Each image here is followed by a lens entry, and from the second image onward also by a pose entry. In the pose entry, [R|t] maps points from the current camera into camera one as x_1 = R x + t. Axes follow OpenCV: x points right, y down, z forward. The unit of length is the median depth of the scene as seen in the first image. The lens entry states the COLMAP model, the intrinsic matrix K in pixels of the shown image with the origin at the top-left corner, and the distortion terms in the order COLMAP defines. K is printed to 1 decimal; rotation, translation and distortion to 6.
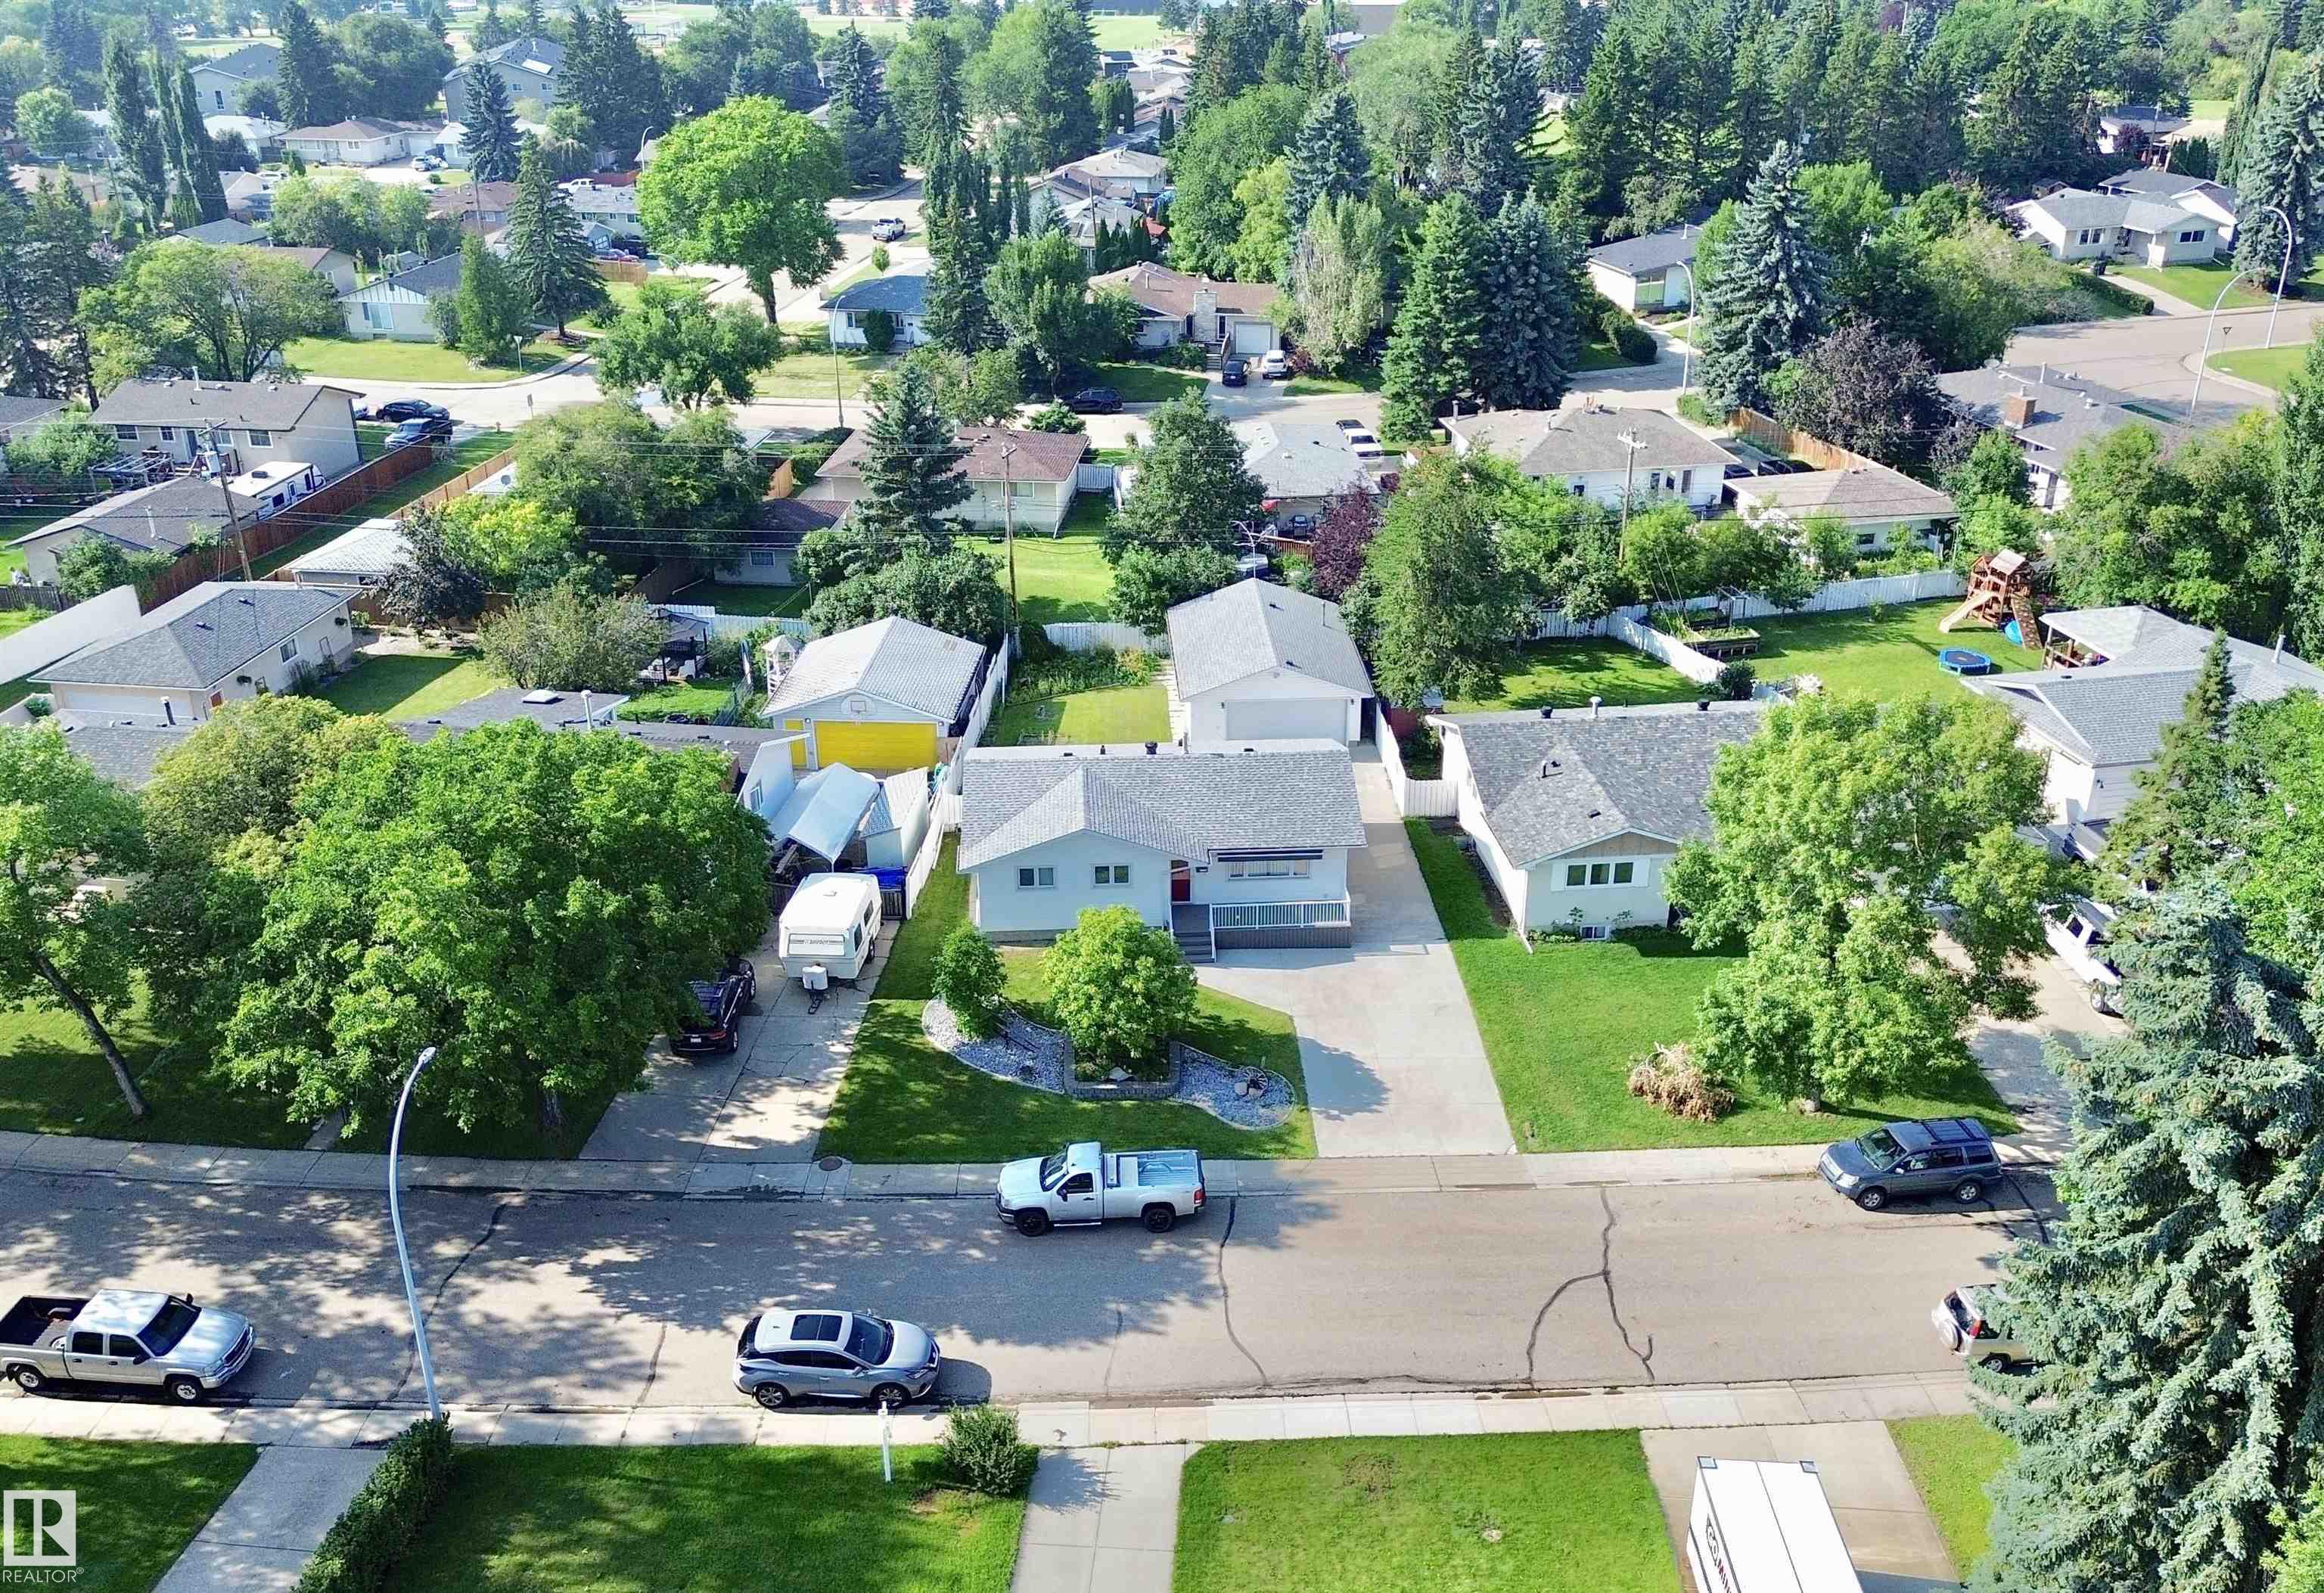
lens RADIAL K [[2013.9, 0, 1161.3], [0, 2013.9, 778.5], [0, 0, 1]] dist [0.076033, -0.087353]
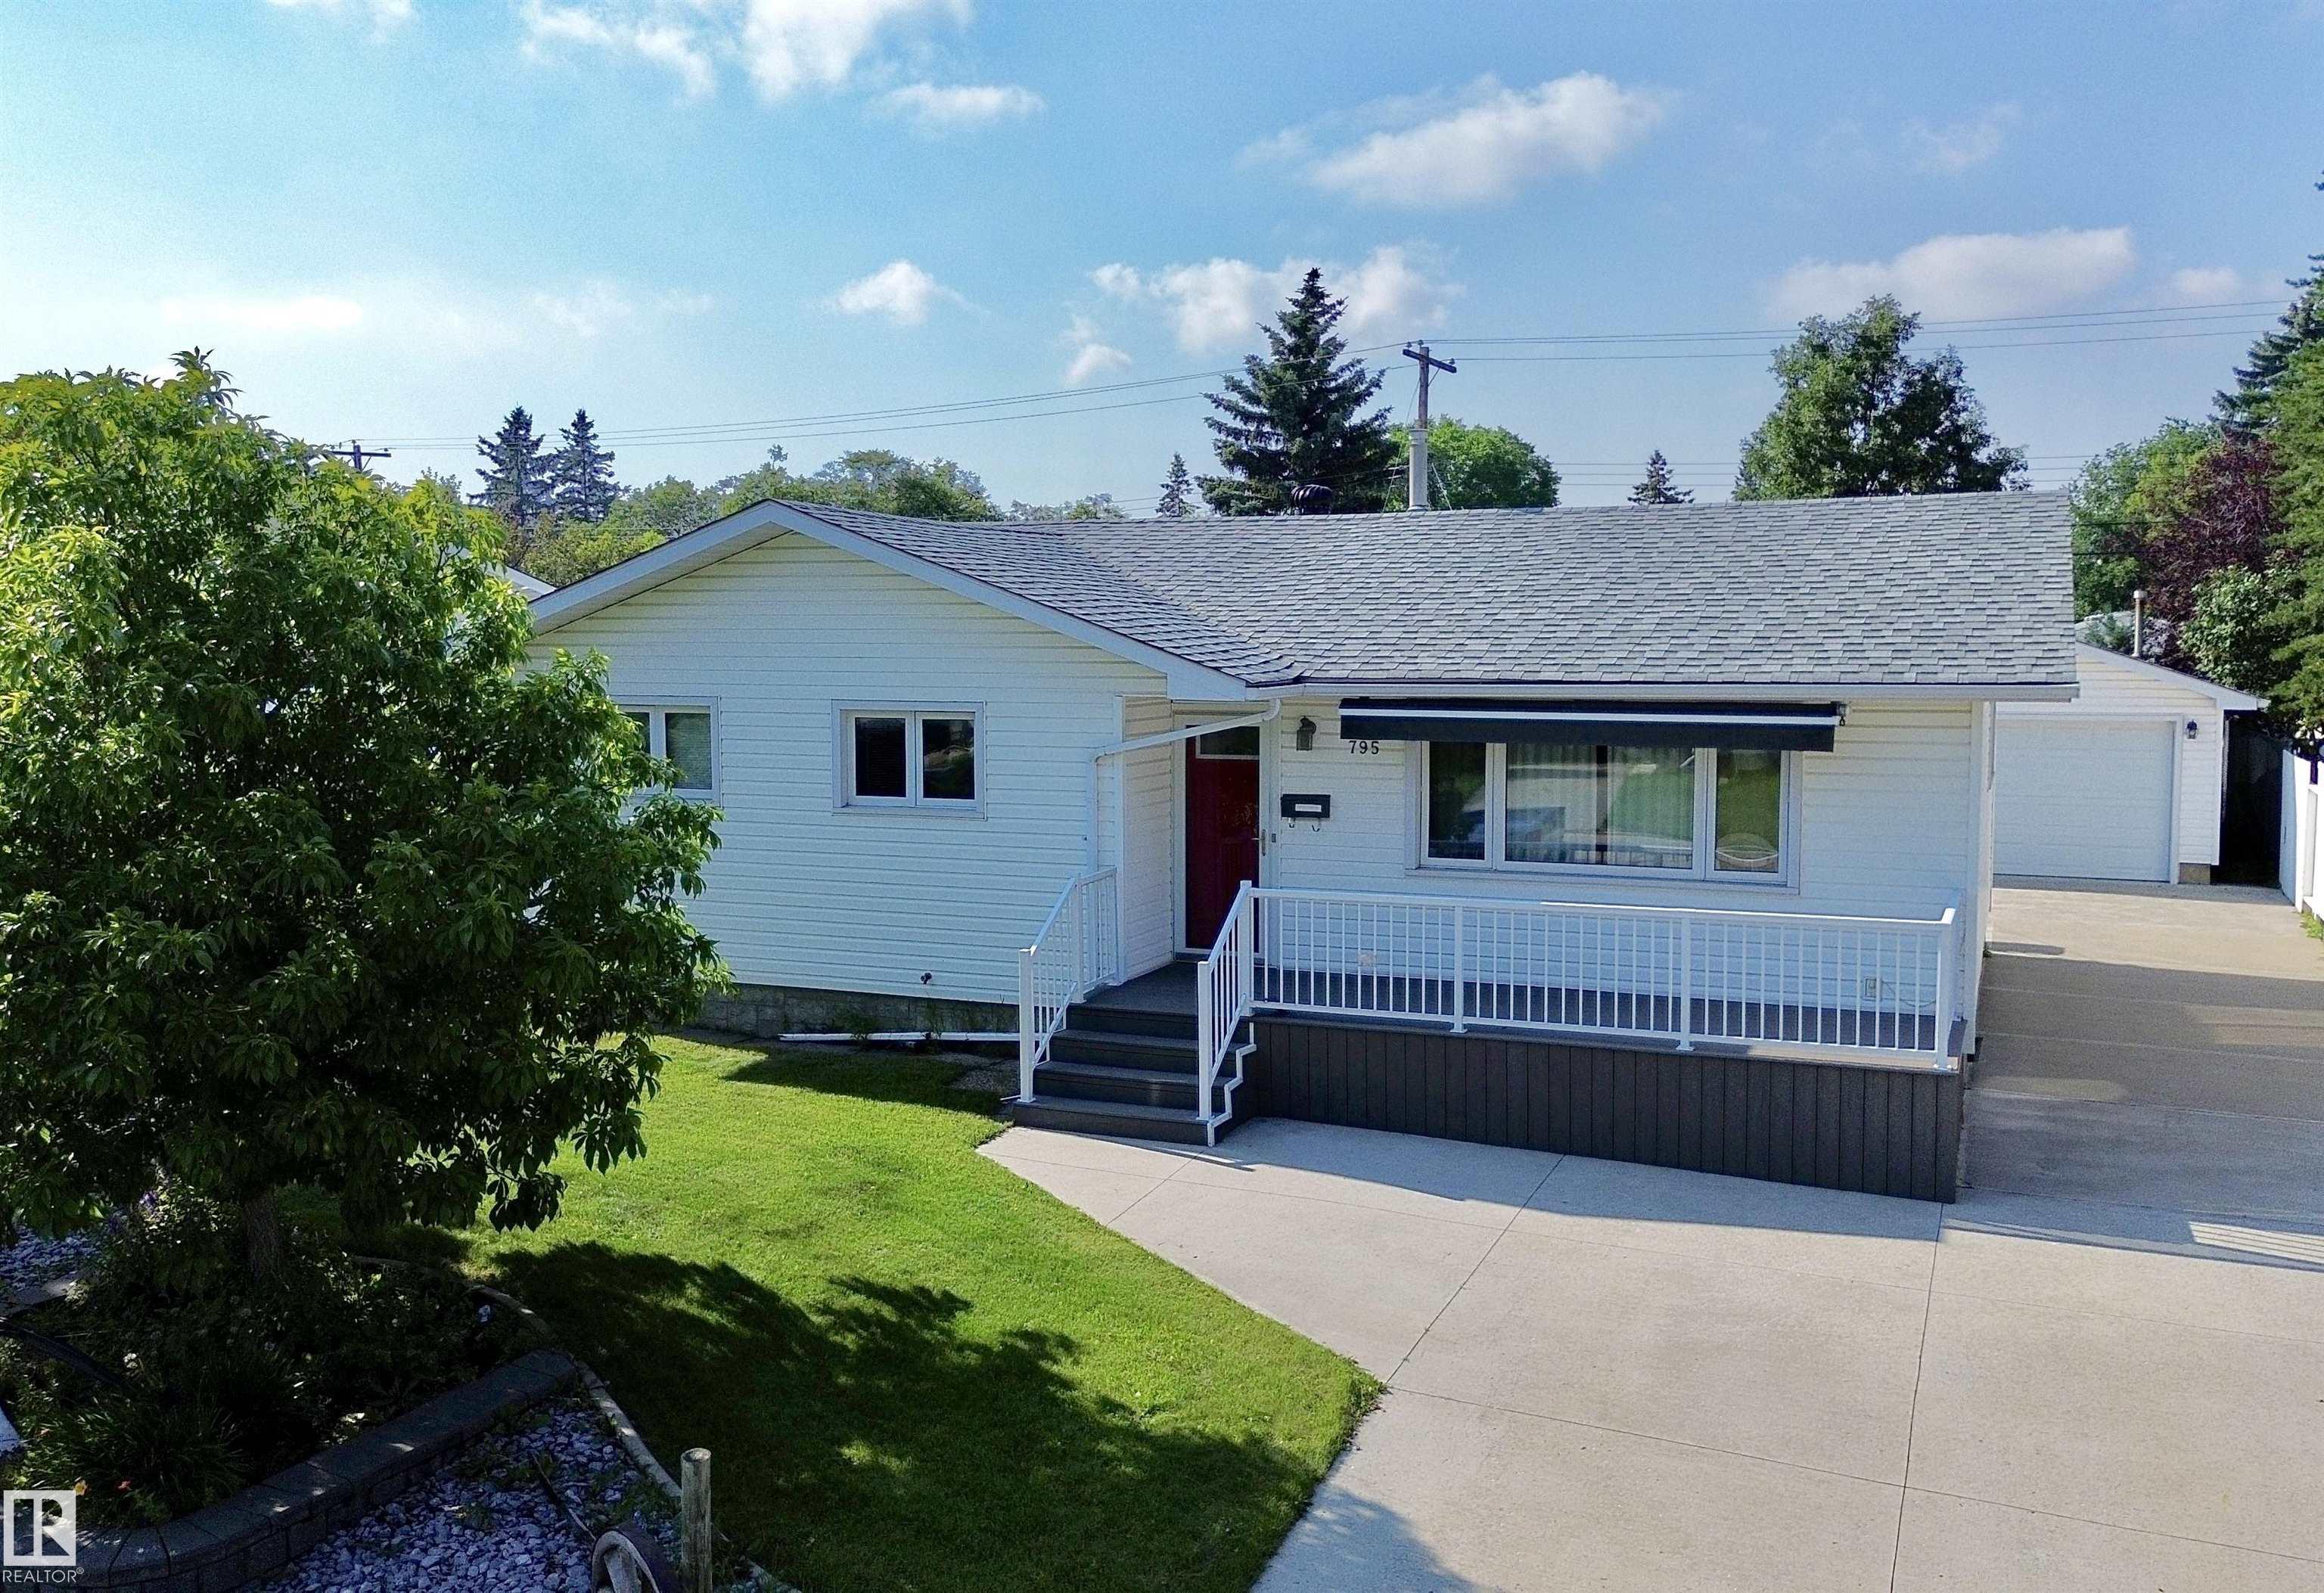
lens RADIAL K [[2008.2, 0, 1162.0], [0, 2008.2, 796.5], [0, 0, 1]] dist [0.060655, -0.054604]
pose [[0.897748, 0.042514, -0.438454, 0.095985], [-0.187343, 0.937682, -0.292669, 0.103363], [0.398688, 0.344884, 0.849766, 0.705368]]
